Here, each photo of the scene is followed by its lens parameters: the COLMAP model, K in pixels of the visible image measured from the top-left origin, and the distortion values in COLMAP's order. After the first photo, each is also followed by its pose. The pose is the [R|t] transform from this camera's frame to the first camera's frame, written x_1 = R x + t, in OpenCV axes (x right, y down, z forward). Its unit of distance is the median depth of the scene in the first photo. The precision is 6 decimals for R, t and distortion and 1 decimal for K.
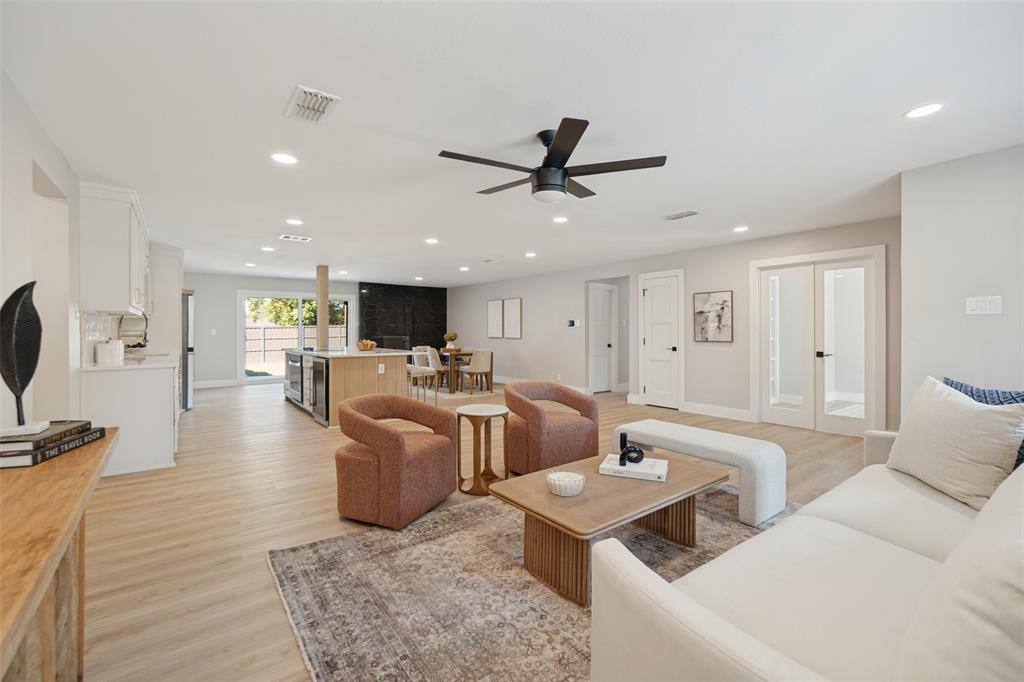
lens RADIAL K [[445.6, 0, 511.3], [0, 445.6, 333.8], [0, 0, 1]] dist [-0.007604, 0.001524]
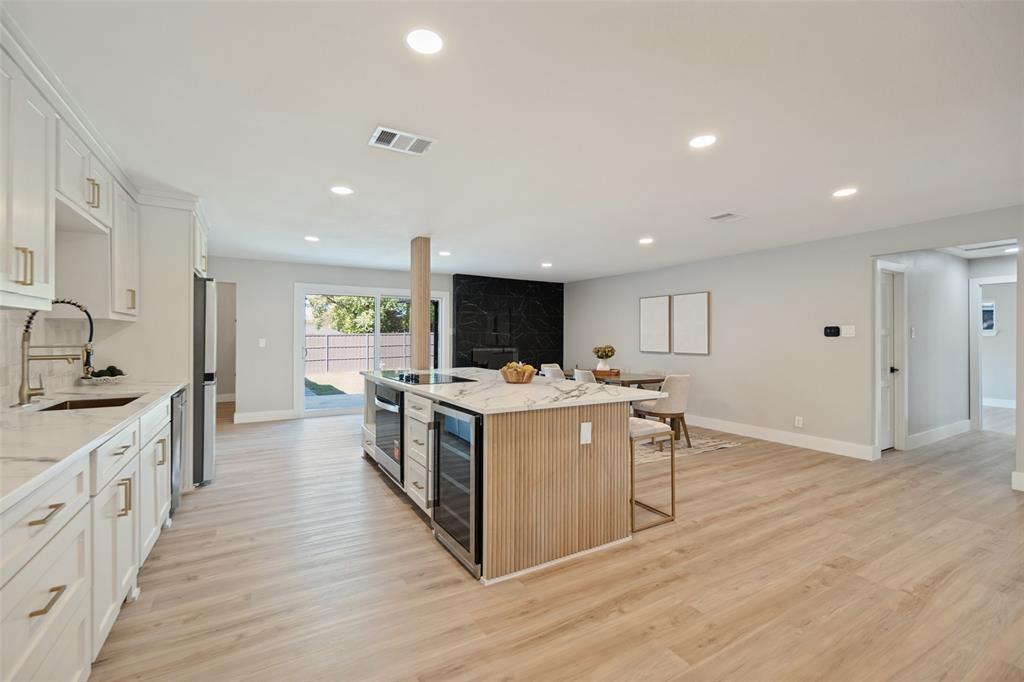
lens RADIAL K [[445.6, 0, 508.3], [0, 445.6, 337.7], [0, 0, 1]] dist [-0.007604, 0.001524]
pose [[0.992737, 0.002866, -0.120272, -0.188326], [-0.003874, 0.999959, -0.008151, -0.007543], [0.120244, 0.008558, 0.992708, 0.328381]]
